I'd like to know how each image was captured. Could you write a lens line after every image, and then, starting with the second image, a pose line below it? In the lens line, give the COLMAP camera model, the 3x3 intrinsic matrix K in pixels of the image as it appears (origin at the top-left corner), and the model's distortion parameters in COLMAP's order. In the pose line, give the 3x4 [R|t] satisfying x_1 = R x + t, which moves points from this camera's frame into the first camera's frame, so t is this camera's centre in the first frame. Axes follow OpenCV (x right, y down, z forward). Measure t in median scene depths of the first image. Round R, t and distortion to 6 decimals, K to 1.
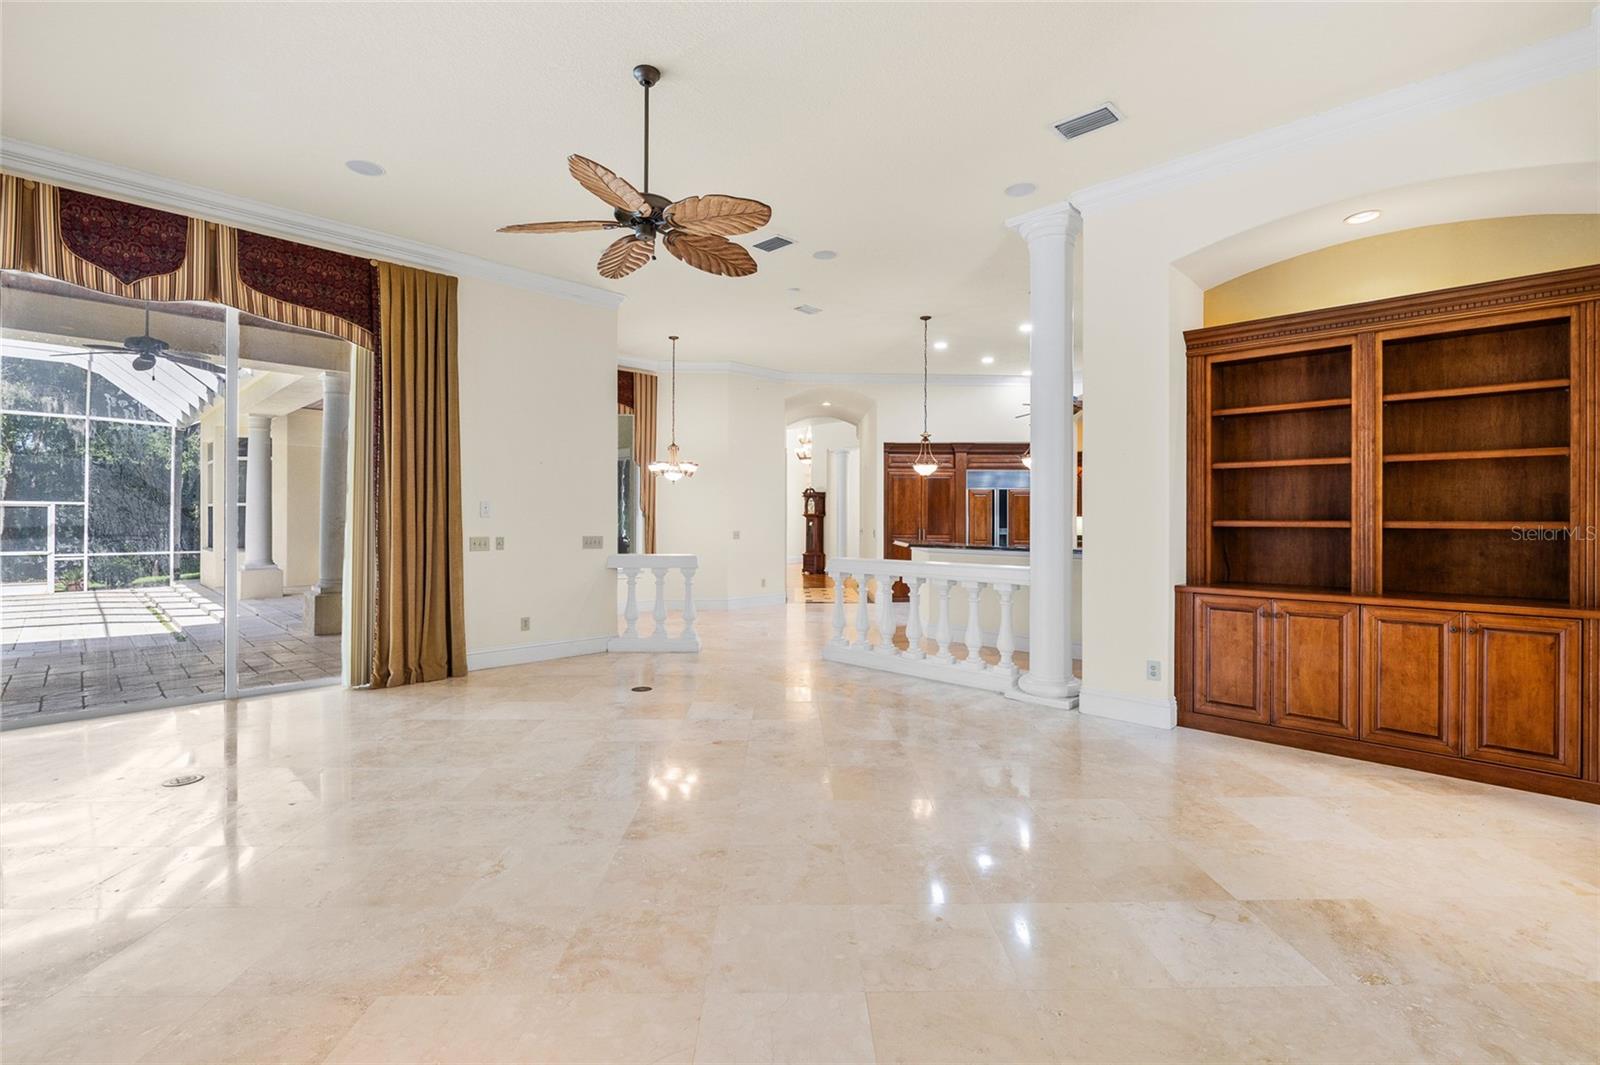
lens RADIAL K [[711.7, 0, 802.6], [0, 711.7, 516.2], [0, 0, 1]] dist [-0.010290, 0.002750]
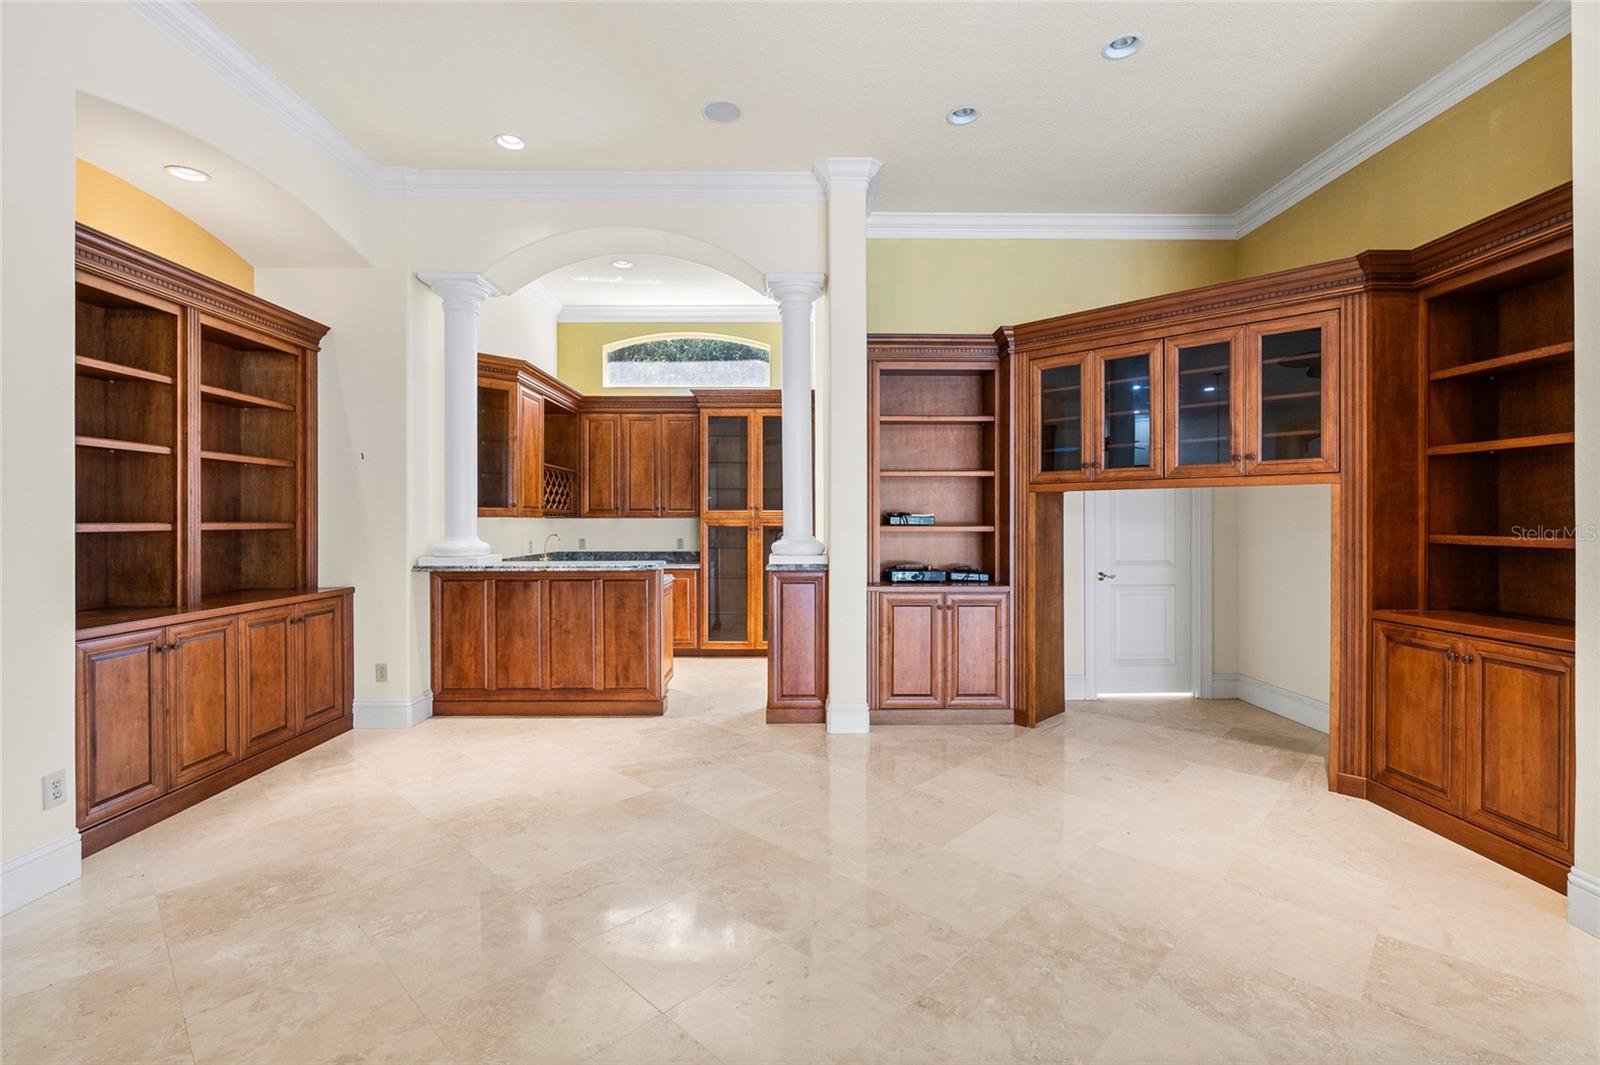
lens RADIAL K [[711.7, 0, 800.0], [0, 711.7, 522.1], [0, 0, 1]] dist [-0.010290, 0.002750]
pose [[-0.704185, -0.004029, 0.710005, -0.328391], [-0.001342, 0.999990, 0.004343, 0.001433], [-0.710015, 0.002106, -0.704183, 0.992084]]
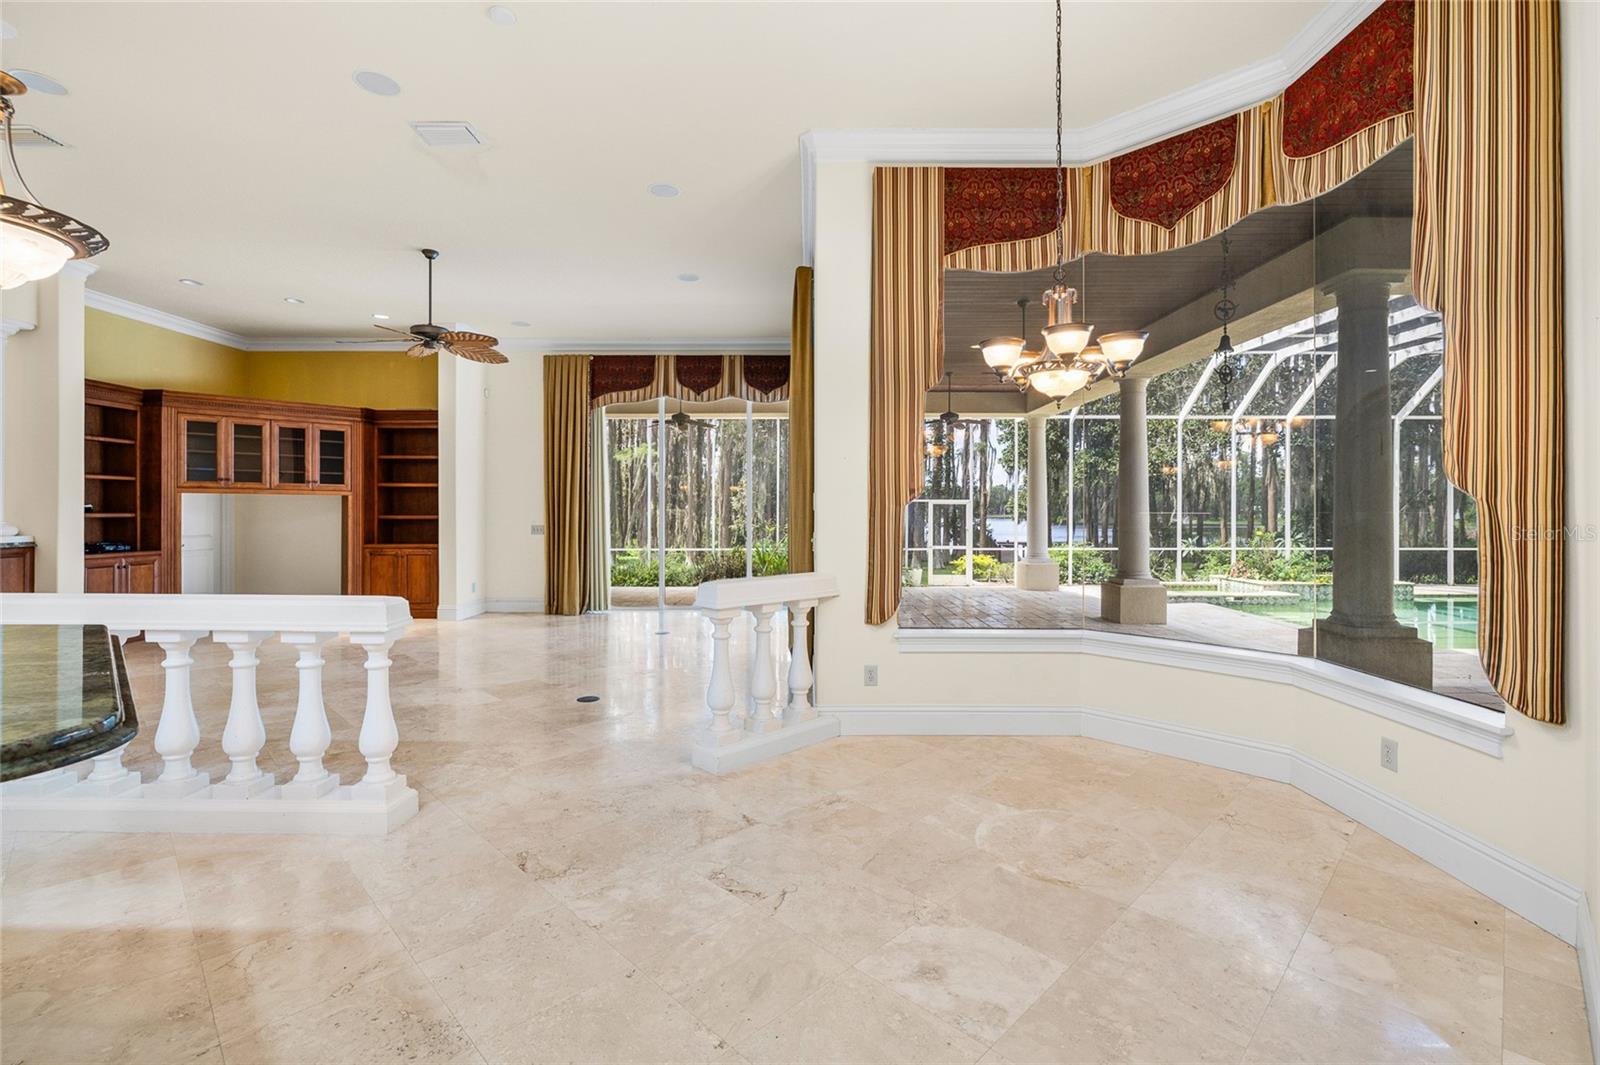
lens RADIAL K [[711.7, 0, 802.2], [0, 711.7, 511.2], [0, 0, 1]] dist [-0.010290, 0.002750]
pose [[-0.722353, -0.003876, -0.691514, 0.251339], [-0.002589, 0.999992, -0.002900, 0.007303], [0.691520, -0.000305, -0.722357, 2.269513]]
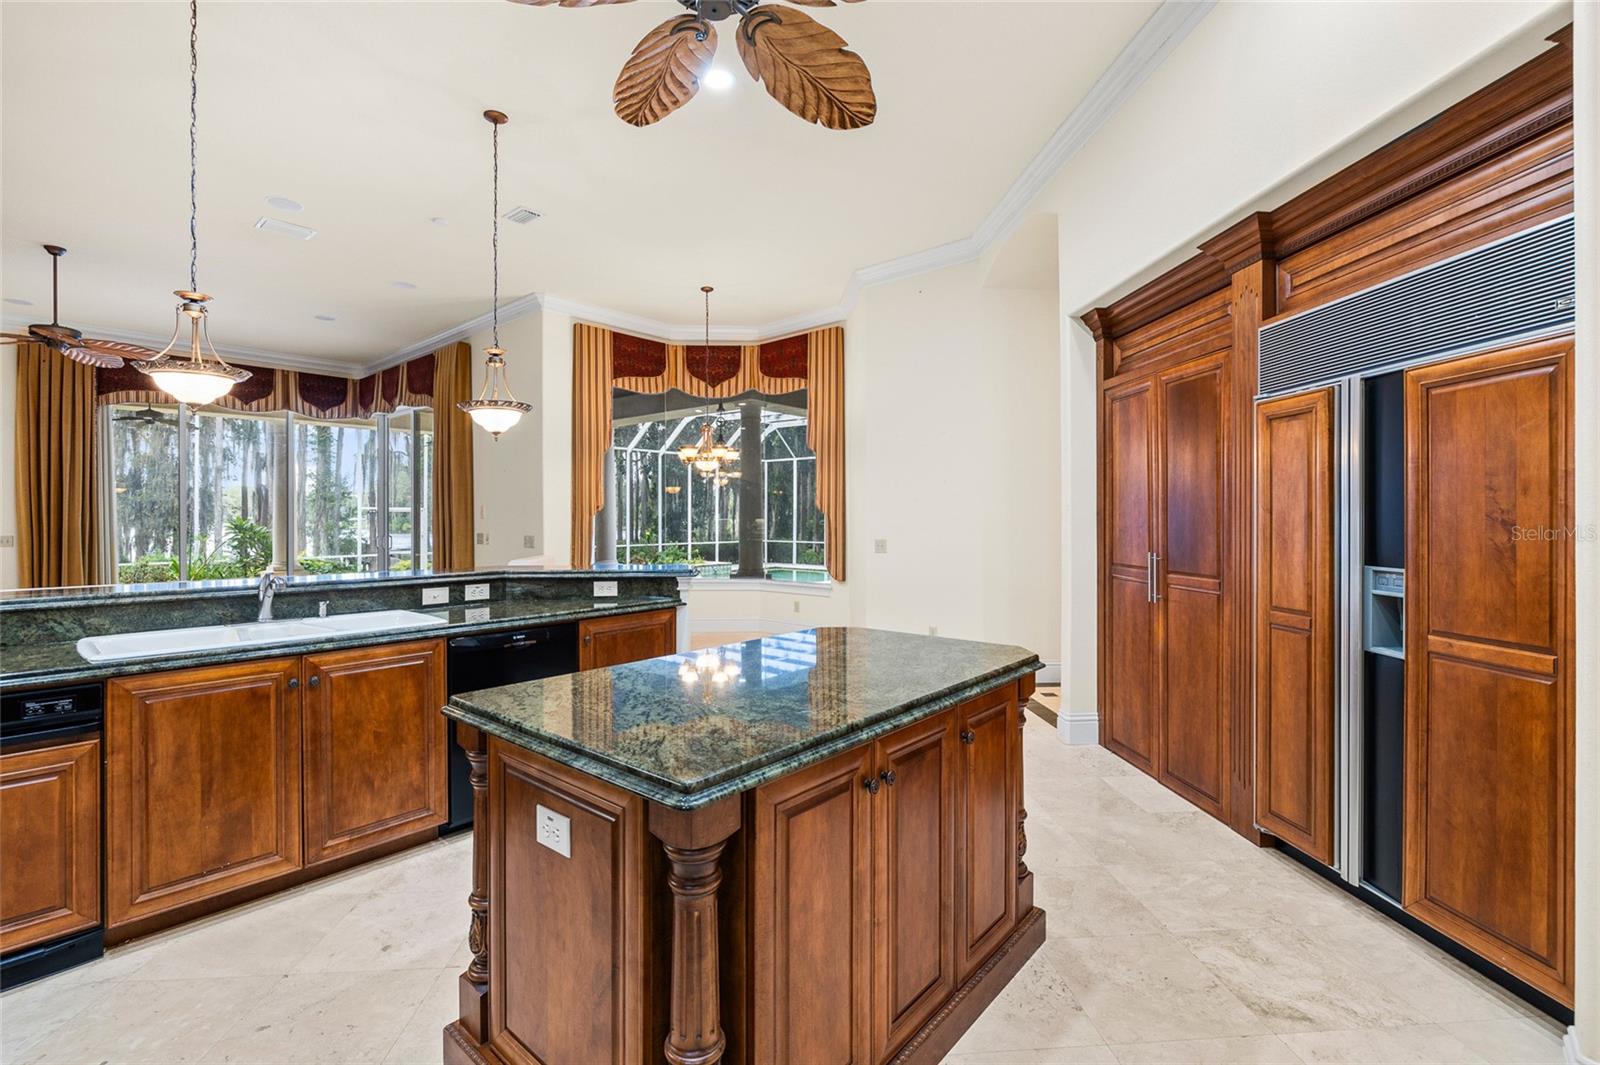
lens RADIAL K [[711.7, 0, 800.2], [0, 711.7, 519.0], [0, 0, 1]] dist [-0.010290, 0.002750]
pose [[0.056495, -0.001554, -0.998402, 1.197415], [0.002391, 0.999996, -0.001421, 0.008797], [0.998400, -0.002307, 0.056499, 2.081788]]
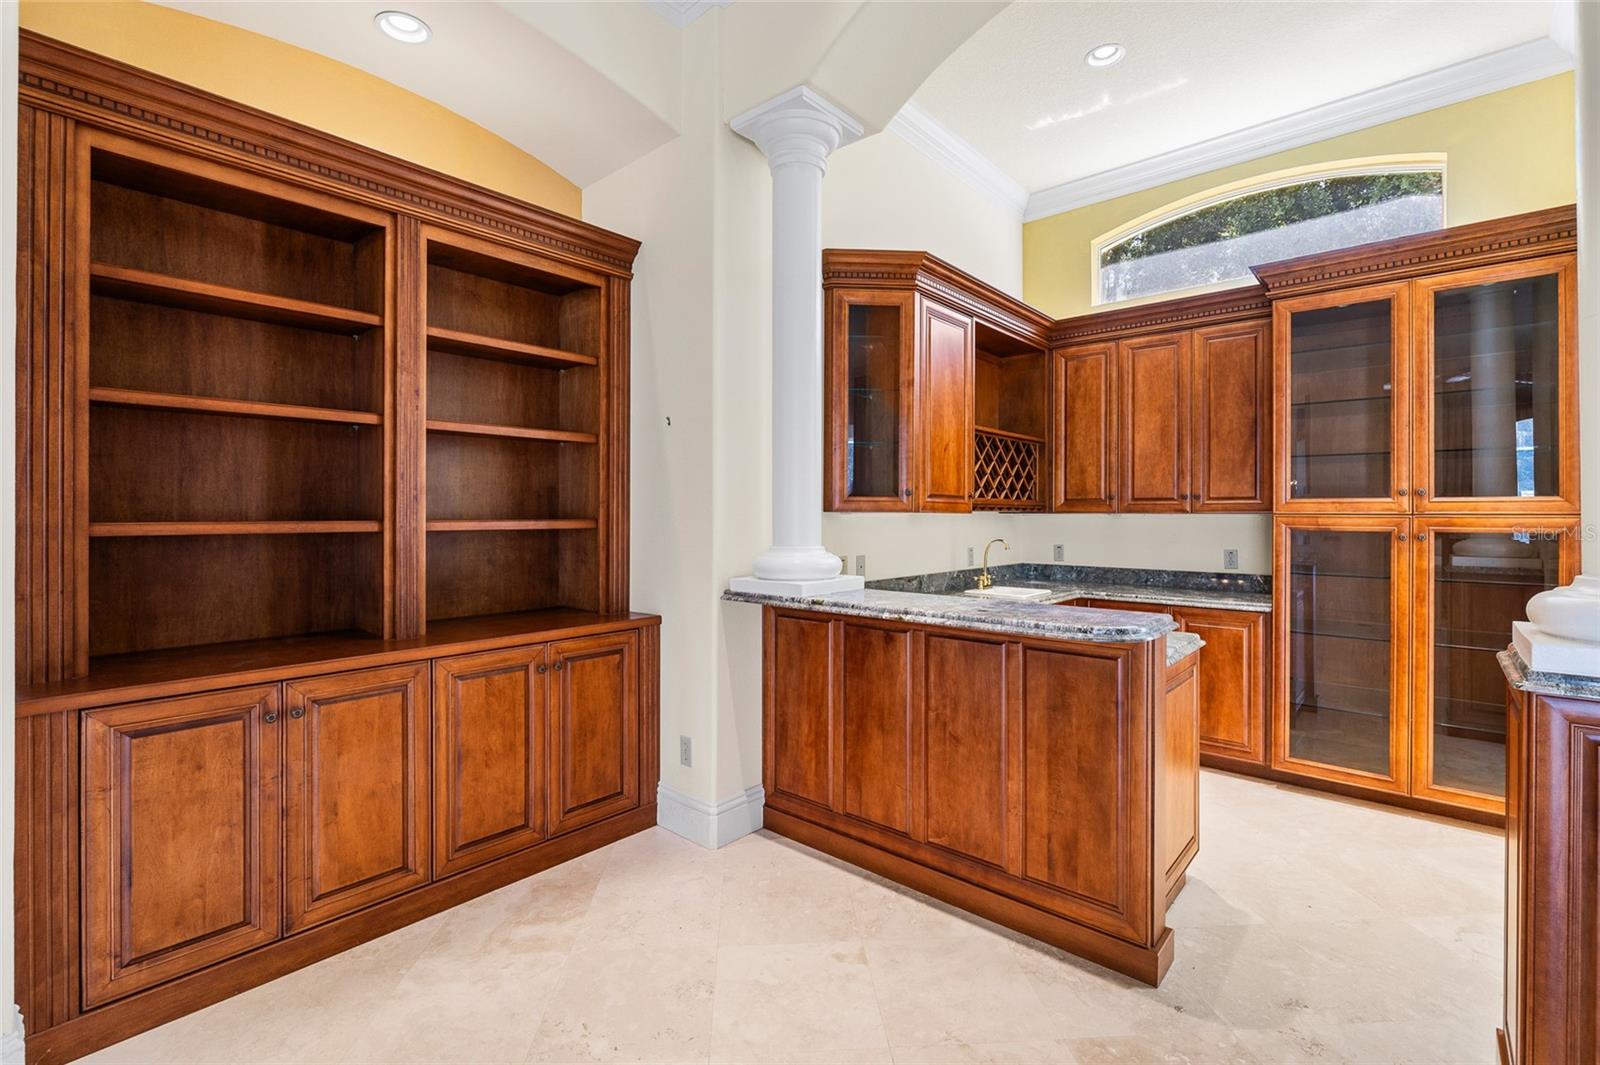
lens RADIAL K [[711.7, 0, 799.9], [0, 711.7, 514.8], [0, 0, 1]] dist [-0.010290, 0.002750]
pose [[-0.046914, -0.004431, 0.998889, 0.146863], [-0.002654, 0.999987, 0.004311, -0.001657], [-0.998895, -0.002449, -0.046925, 0.628204]]
